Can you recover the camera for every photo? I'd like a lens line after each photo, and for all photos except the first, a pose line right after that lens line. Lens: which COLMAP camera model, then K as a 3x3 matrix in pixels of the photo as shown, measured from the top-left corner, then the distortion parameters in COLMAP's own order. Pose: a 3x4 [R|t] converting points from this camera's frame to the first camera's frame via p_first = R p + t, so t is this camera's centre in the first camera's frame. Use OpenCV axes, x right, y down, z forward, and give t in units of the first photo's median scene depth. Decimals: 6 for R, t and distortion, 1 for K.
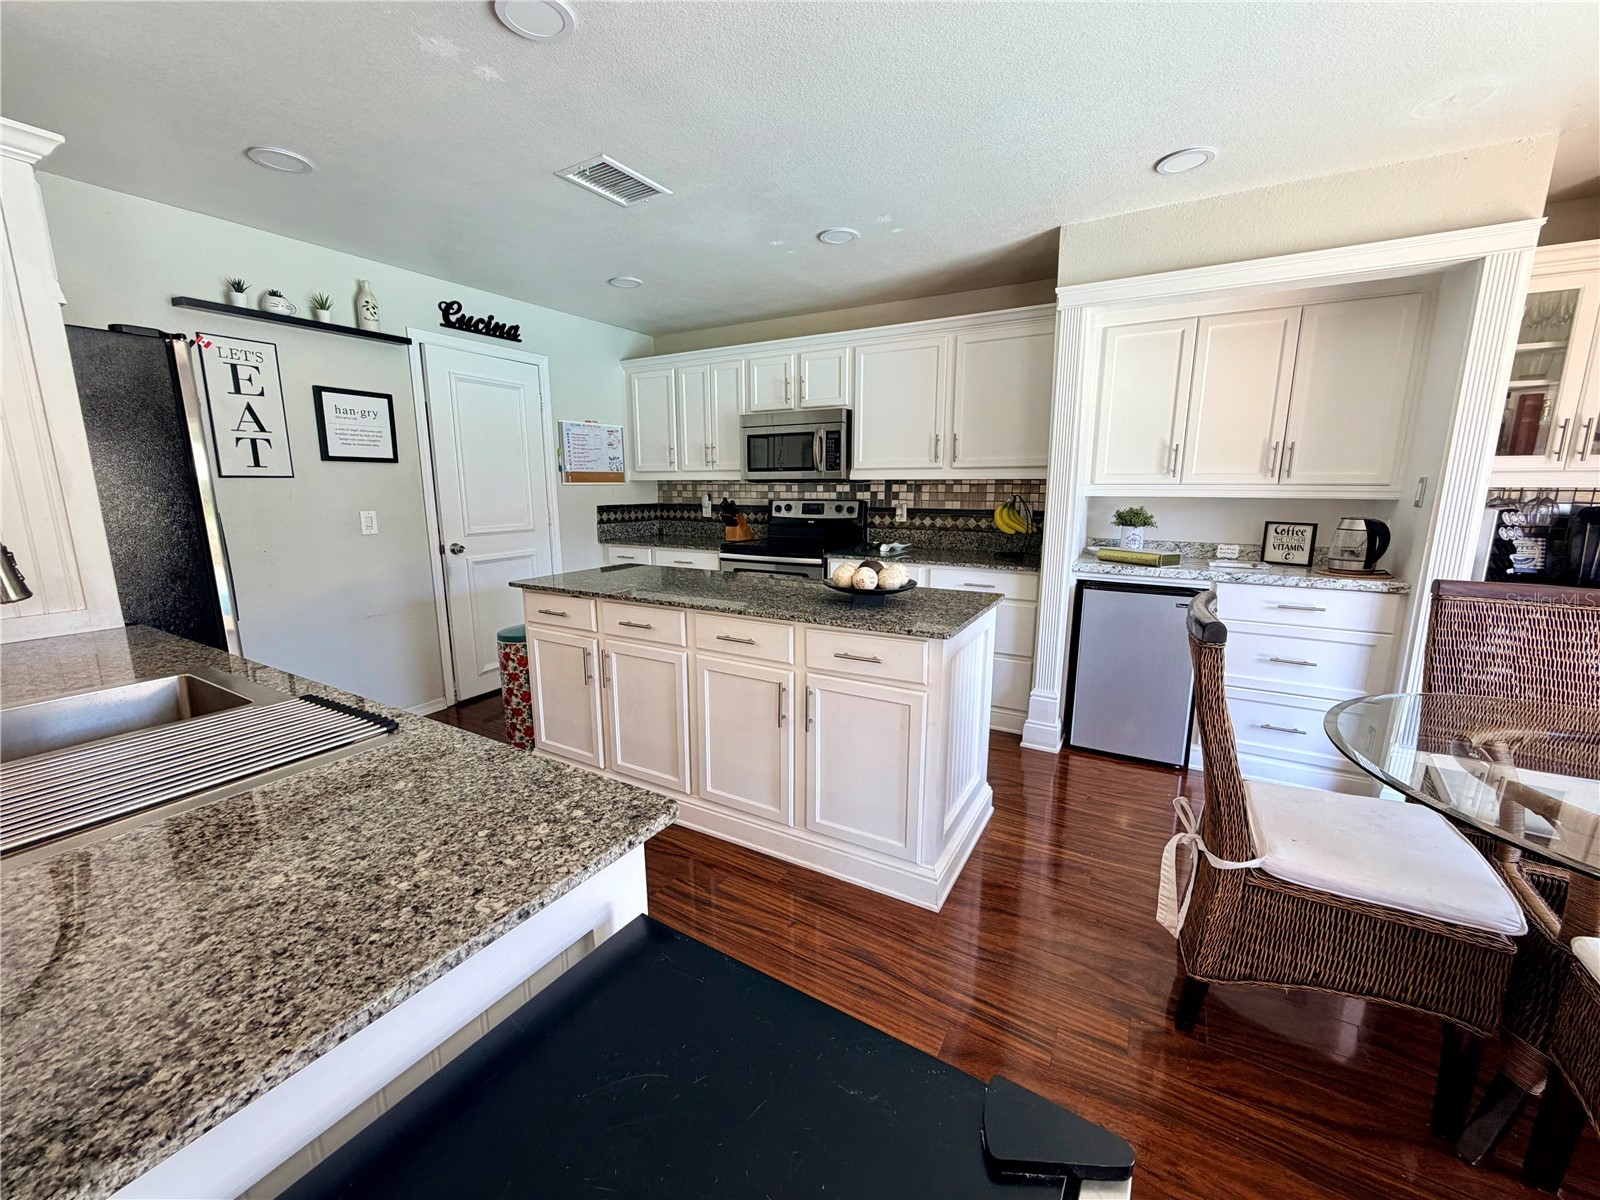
lens RADIAL K [[638.3, 0, 797.9], [0, 638.3, 597.5], [0, 0, 1]] dist [0.000049, -0.000540]
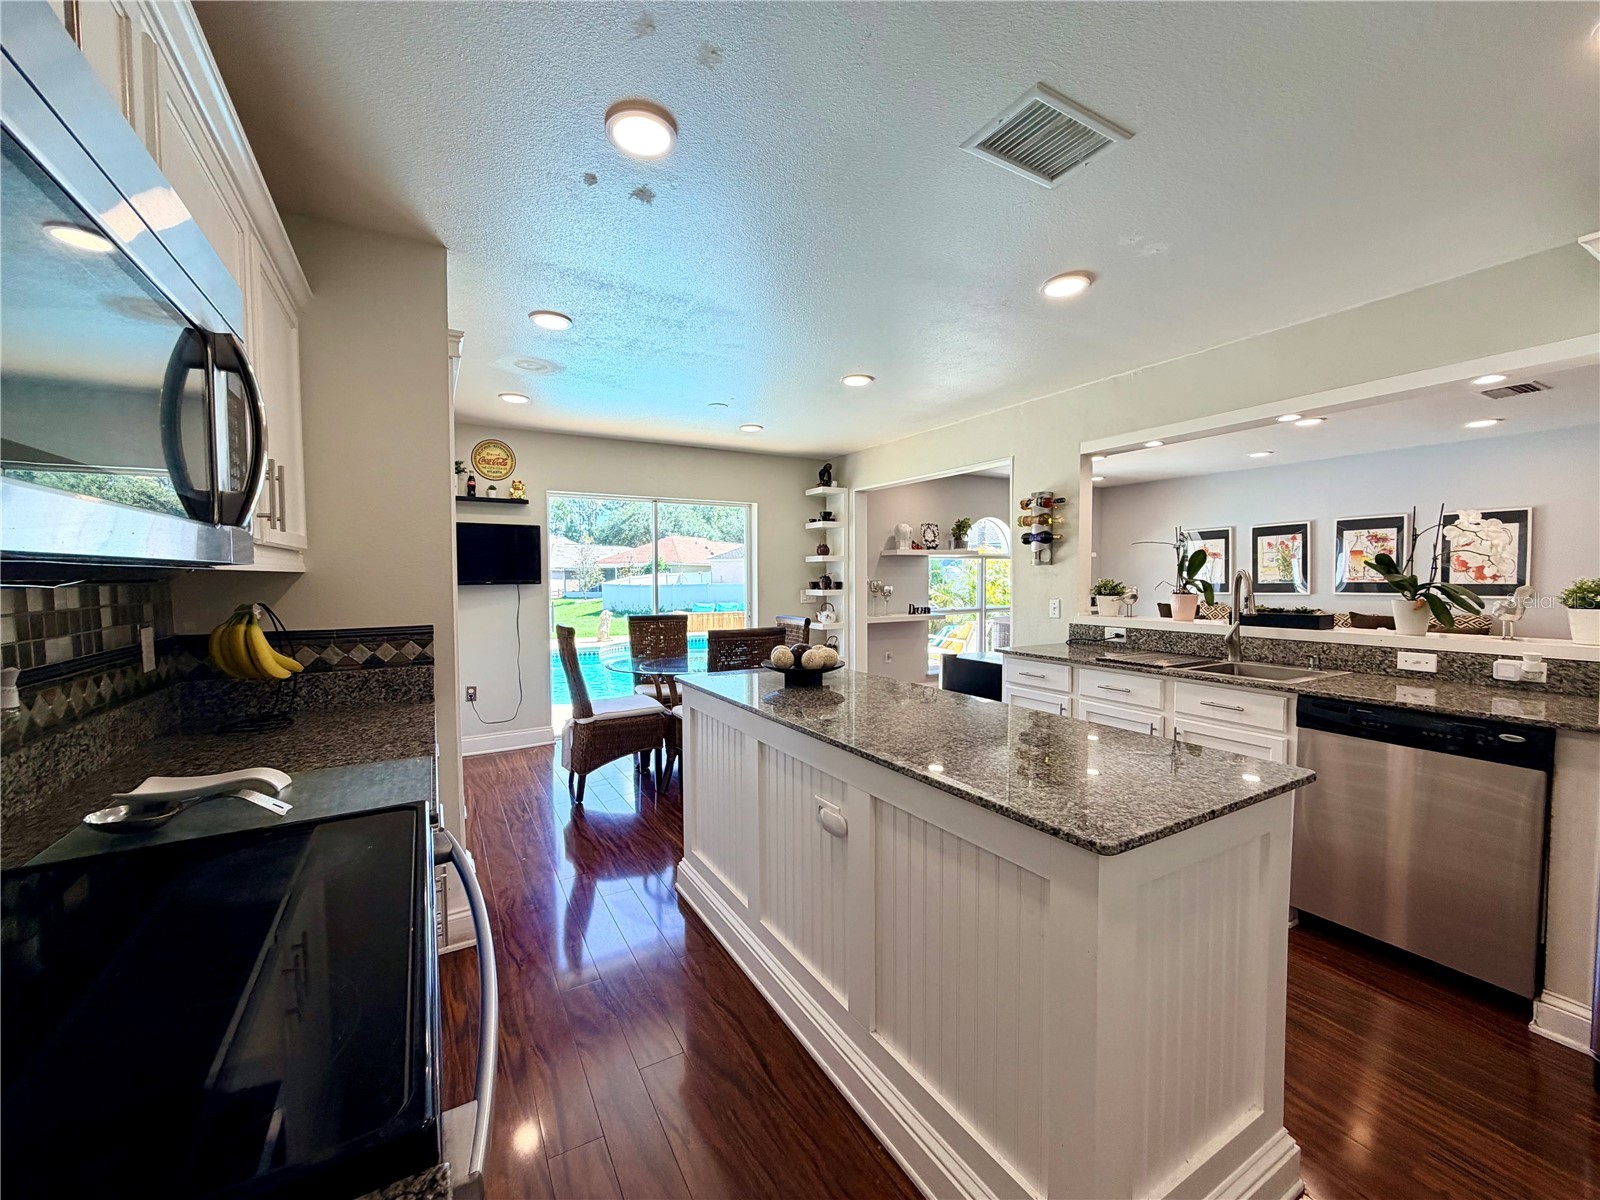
lens RADIAL K [[638.3, 0, 797.9], [0, 638.3, 597.5], [0, 0, 1]] dist [0.000049, -0.000540]
pose [[-0.859306, -0.010951, 0.511344, -0.237692], [0.101457, 0.976253, 0.191406, -0.191207], [-0.501297, 0.216356, -0.837789, 1.059966]]
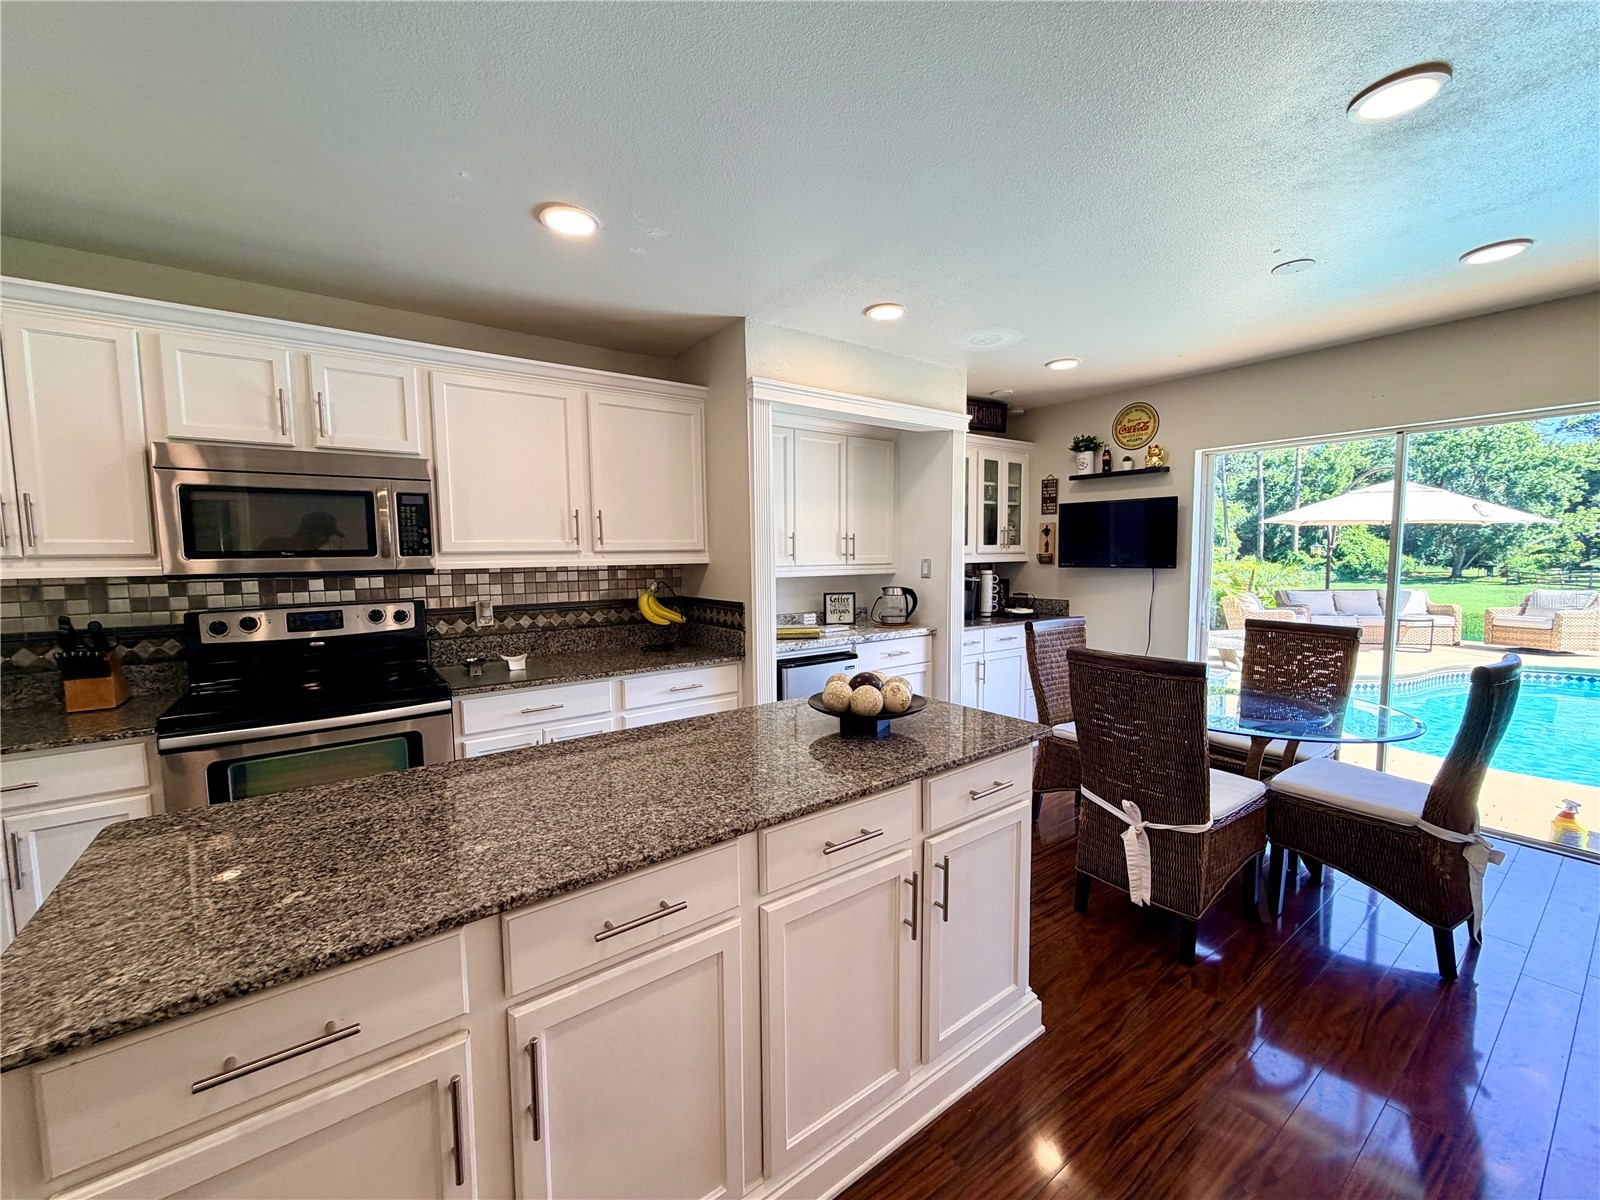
lens RADIAL K [[638.3, 0, 797.9], [0, 638.3, 597.5], [0, 0, 1]] dist [0.000049, -0.000540]
pose [[0.417994, -0.067707, 0.905923, -0.340771], [0.176811, 0.984212, -0.008022, -0.085203], [-0.891077, 0.163530, 0.423366, 0.399255]]
